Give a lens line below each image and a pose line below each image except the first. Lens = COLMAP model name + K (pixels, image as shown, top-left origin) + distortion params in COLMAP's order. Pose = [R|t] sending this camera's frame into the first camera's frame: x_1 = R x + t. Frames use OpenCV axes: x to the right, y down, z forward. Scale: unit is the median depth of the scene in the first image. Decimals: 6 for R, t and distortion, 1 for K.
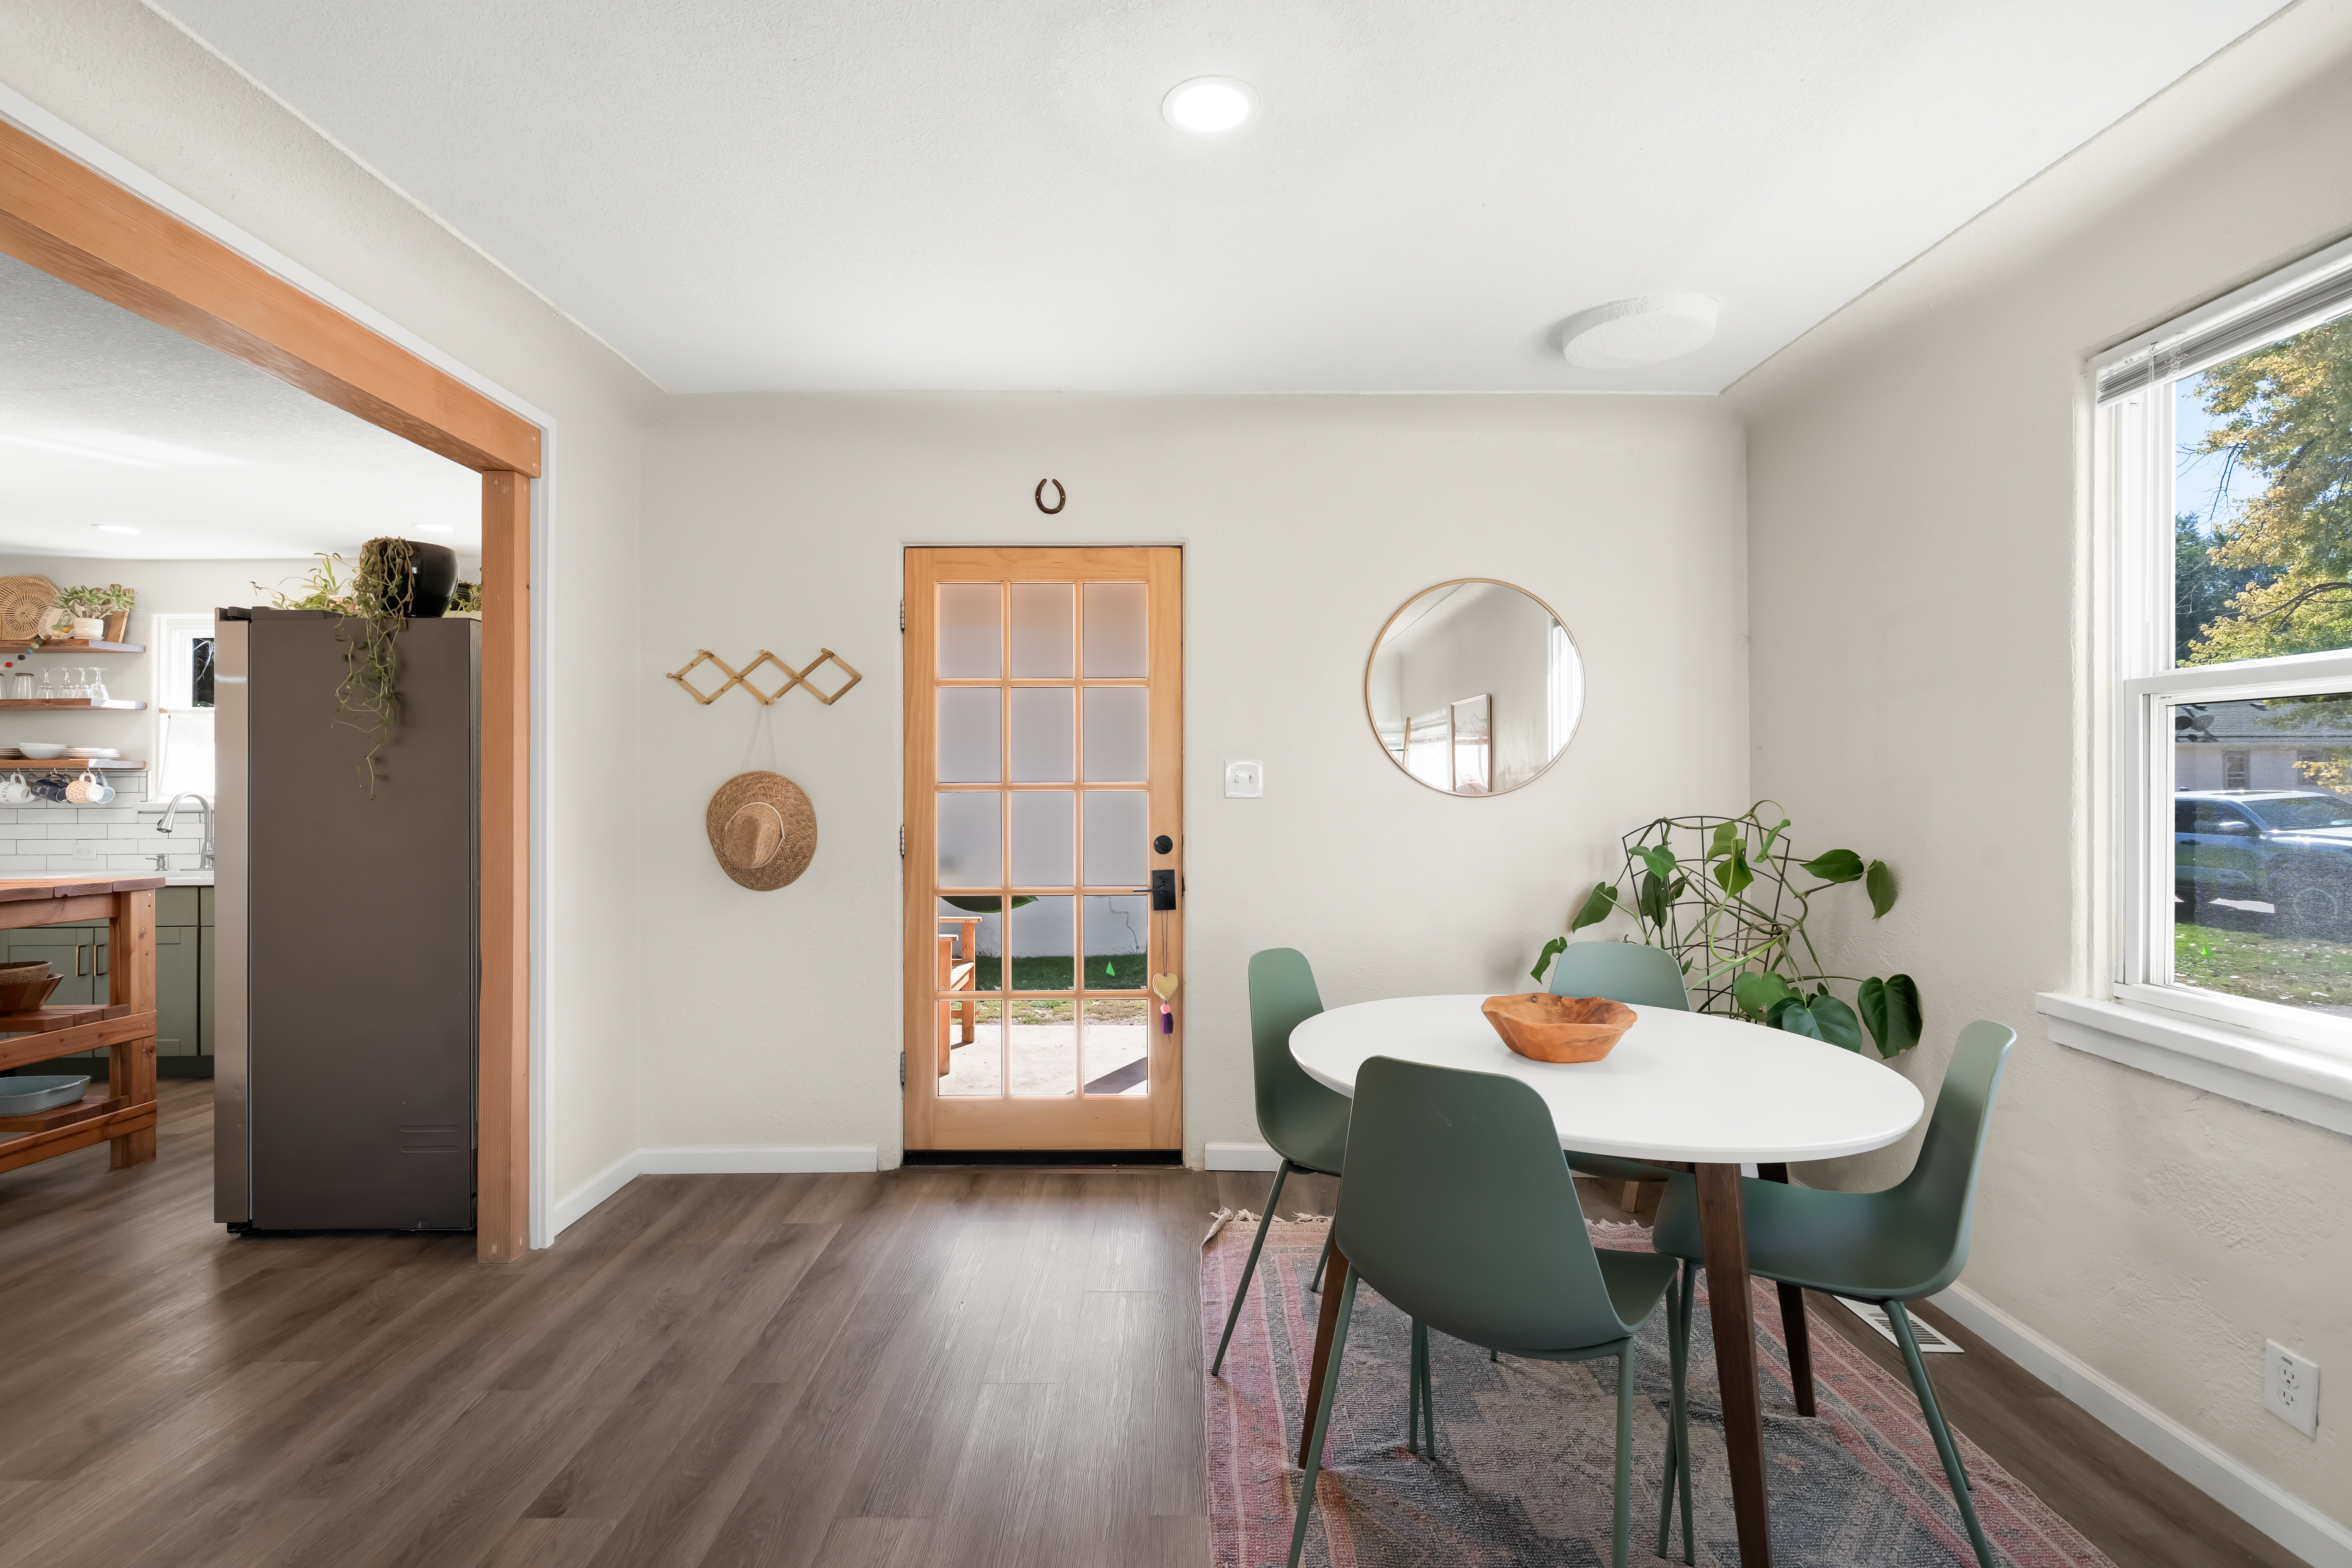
lens RADIAL K [[1048.6, 0, 1168.7], [0, 1048.6, 787.7], [0, 0, 1]] dist [-0.000230, -0.000584]
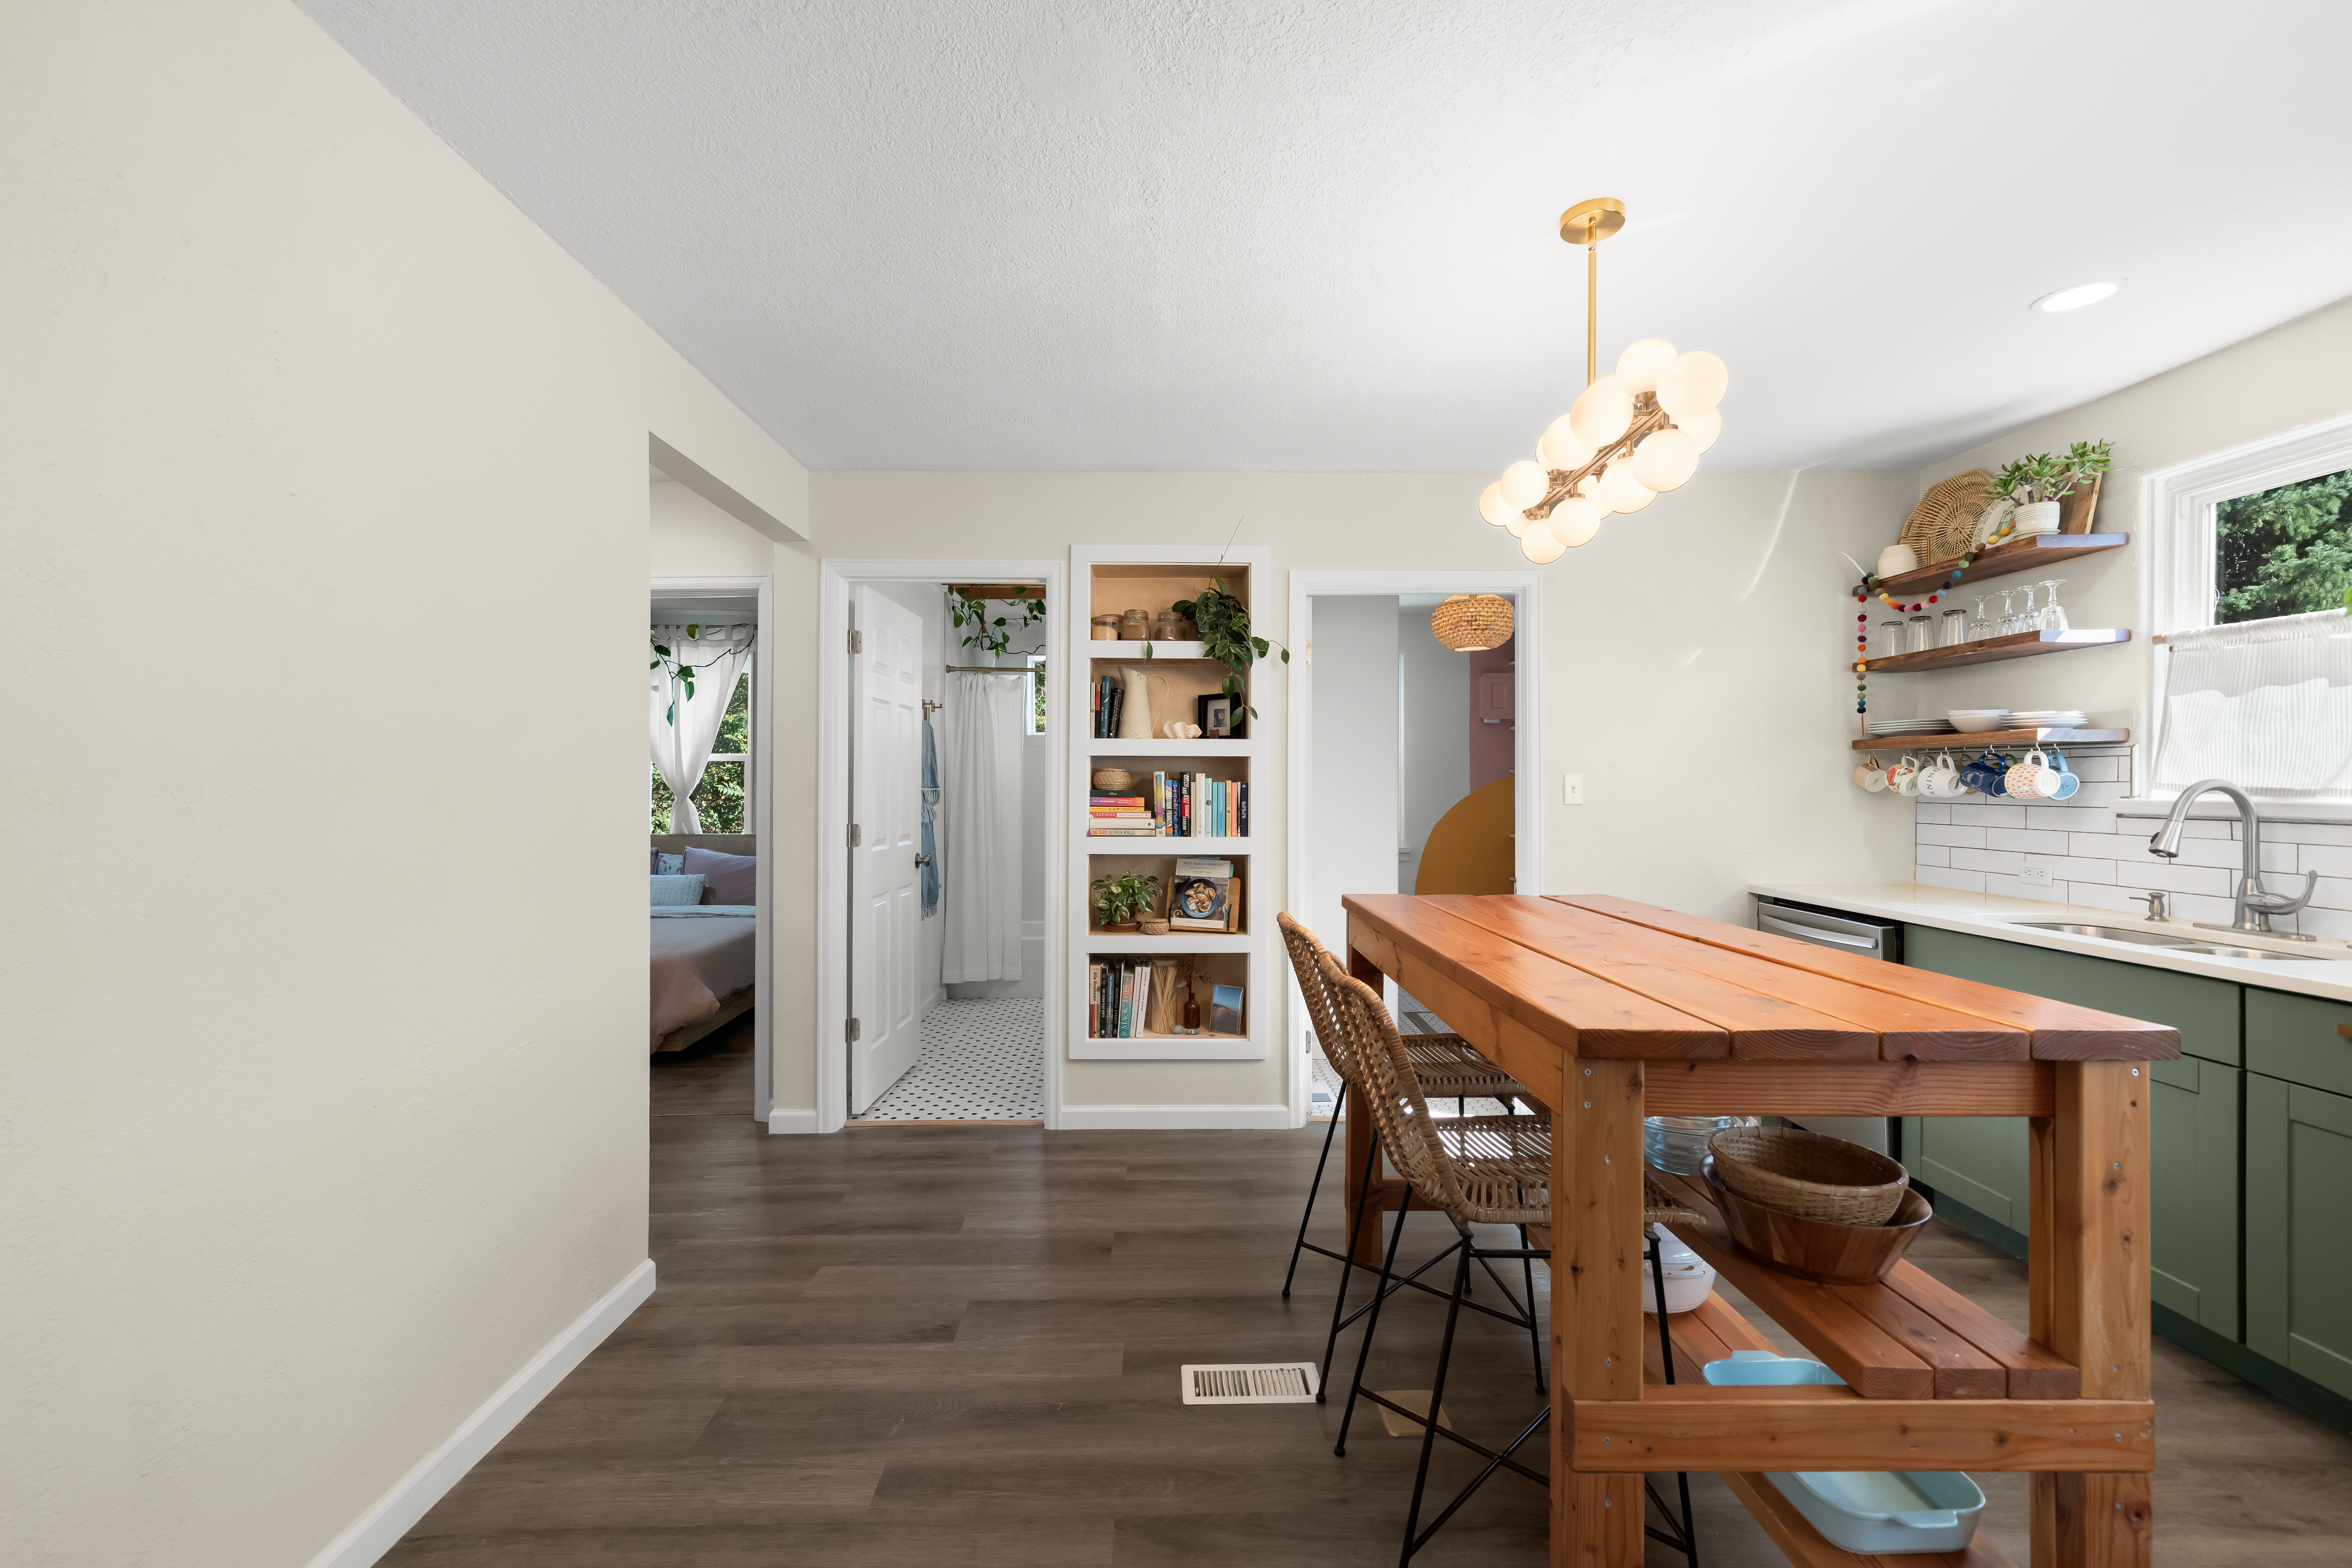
lens RADIAL K [[967.9, 0, 1174.3], [0, 967.9, 781.7], [0, 0, 1]] dist [-0.003217, 0.000285]
pose [[0.014876, 0.004272, -0.999880, -0.462362], [0.005318, 0.999976, 0.004352, -0.000881], [0.999875, -0.005382, 0.014853, 0.476143]]
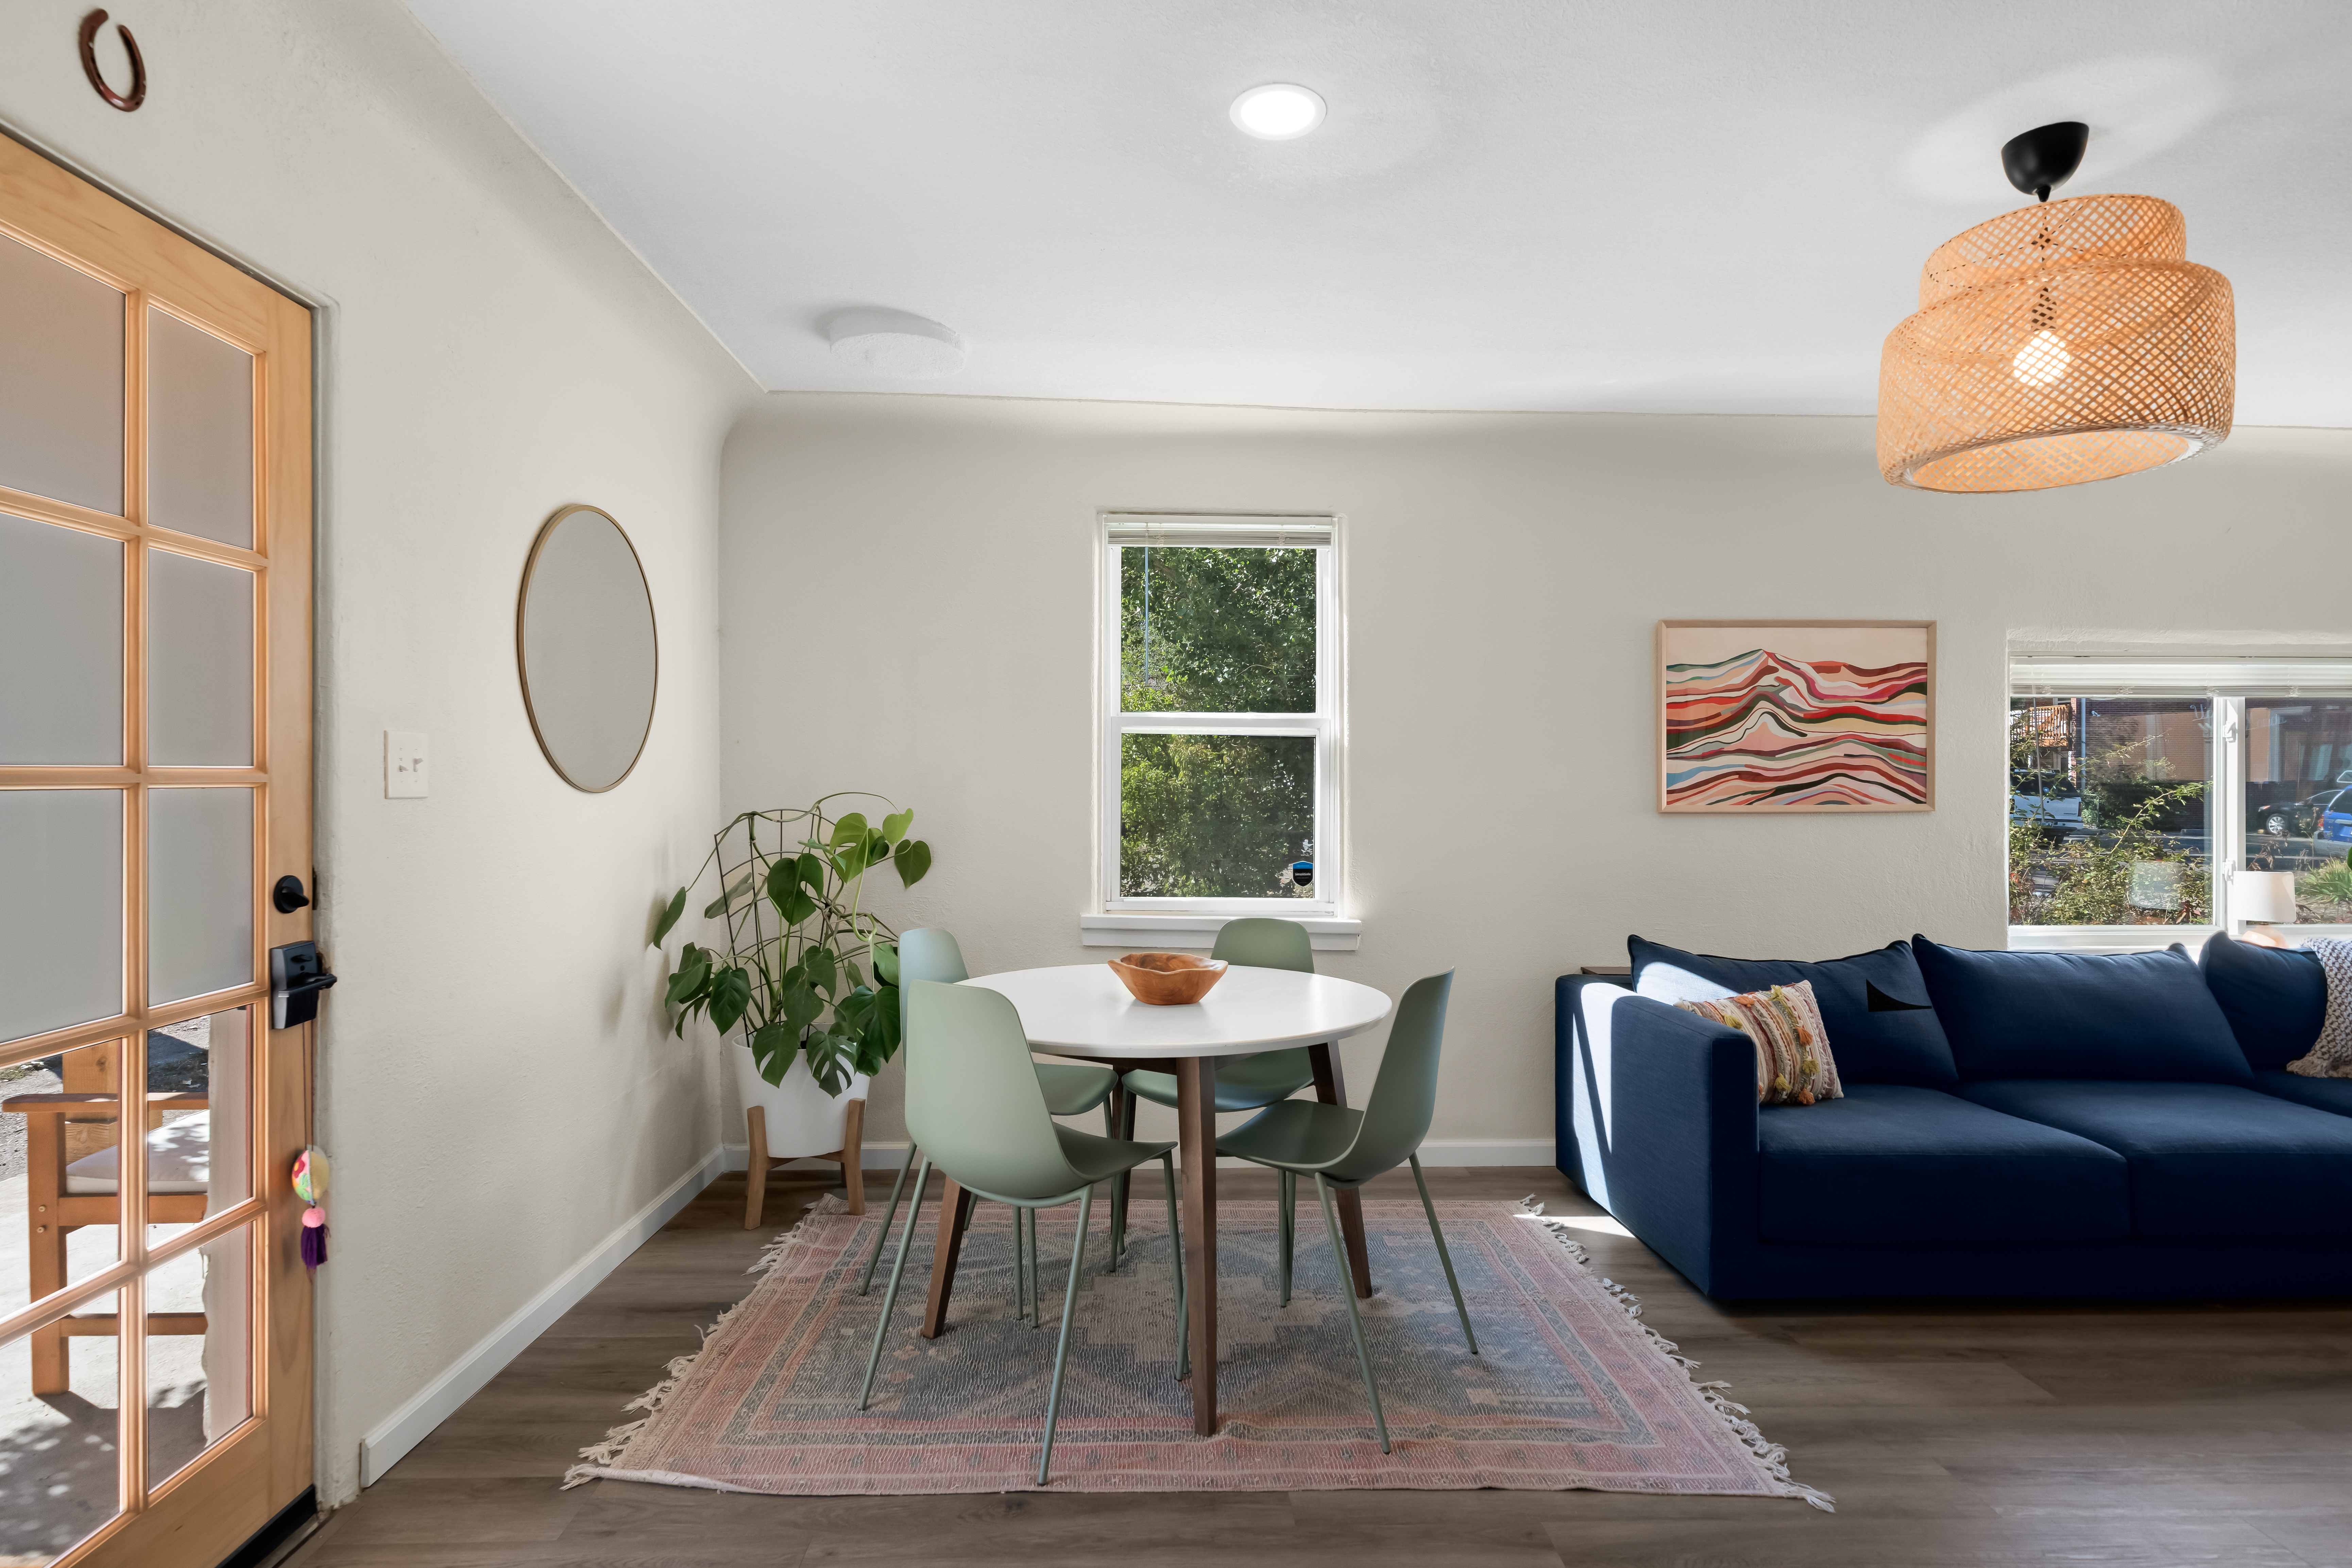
lens RADIAL K [[1166.1, 0, 1176.0], [0, 1166.1, 784.0], [0, 0, 1]] dist [-0.001495, -0.000765]
pose [[-0.033087, -0.002994, 0.999448, -0.390314], [-0.004382, 0.999986, 0.002851, -0.001401], [-0.999443, -0.004285, -0.033099, 0.408152]]
